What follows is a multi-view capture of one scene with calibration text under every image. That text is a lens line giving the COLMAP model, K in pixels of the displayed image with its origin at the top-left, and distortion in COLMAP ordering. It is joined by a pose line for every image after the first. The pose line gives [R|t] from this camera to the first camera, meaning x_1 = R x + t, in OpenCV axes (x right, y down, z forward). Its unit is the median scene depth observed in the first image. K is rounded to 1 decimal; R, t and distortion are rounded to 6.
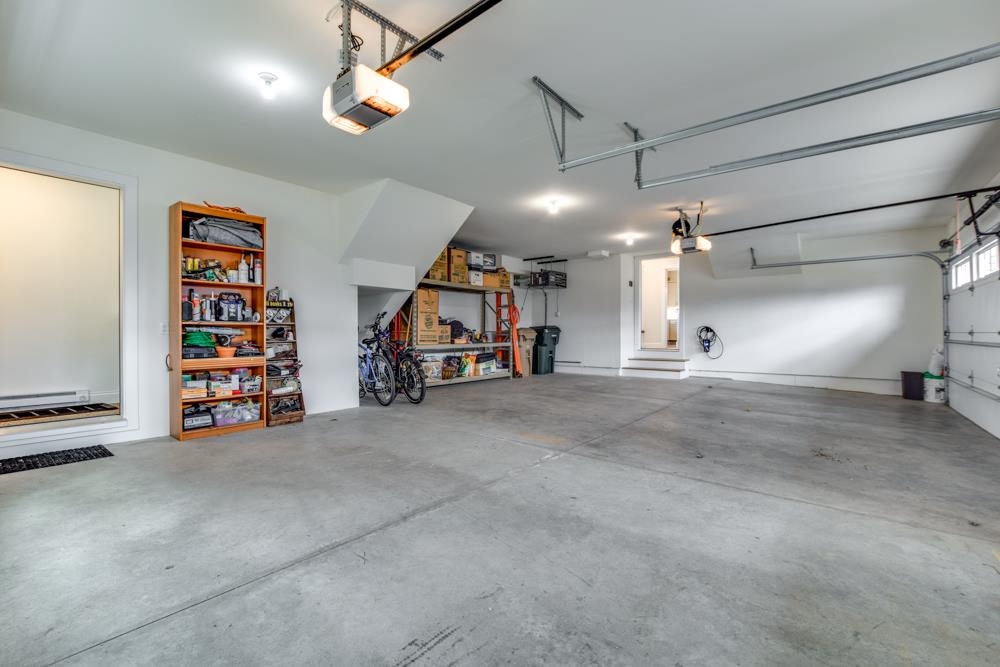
lens RADIAL K [[438.8, 0, 500.0], [0, 438.8, 333.5], [0, 0, 1]] dist [-0.026388, 0.000772]
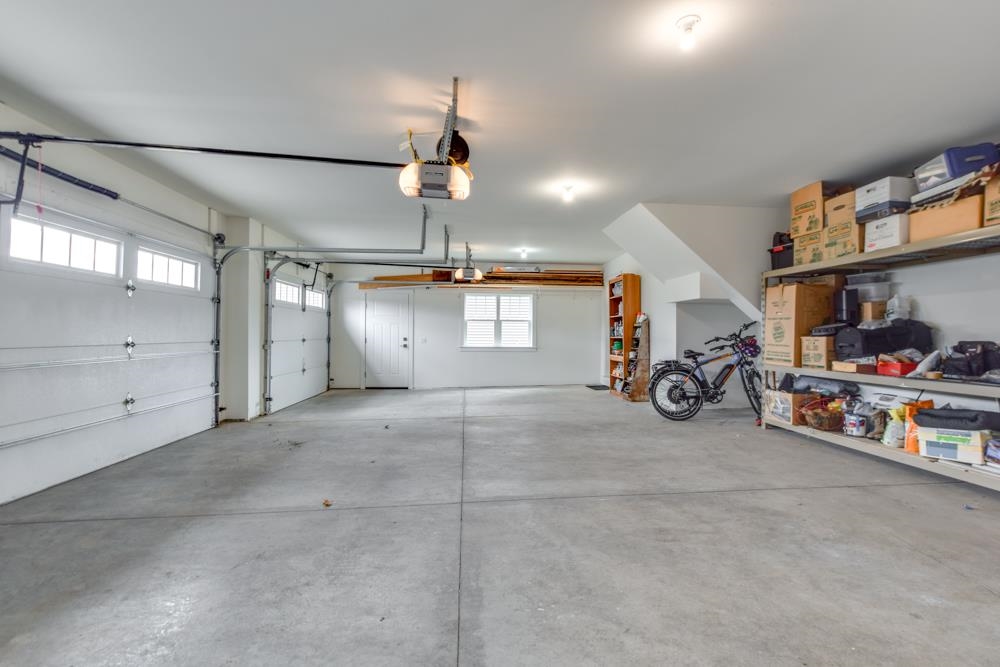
lens RADIAL K [[438.8, 0, 500.0], [0, 438.8, 333.5], [0, 0, 1]] dist [-0.026388, 0.000772]
pose [[-0.724031, -0.005745, -0.689744, 0.595683], [-0.004561, 0.999983, -0.003540, -0.019460], [0.689752, 0.000583, -0.724045, 1.152322]]
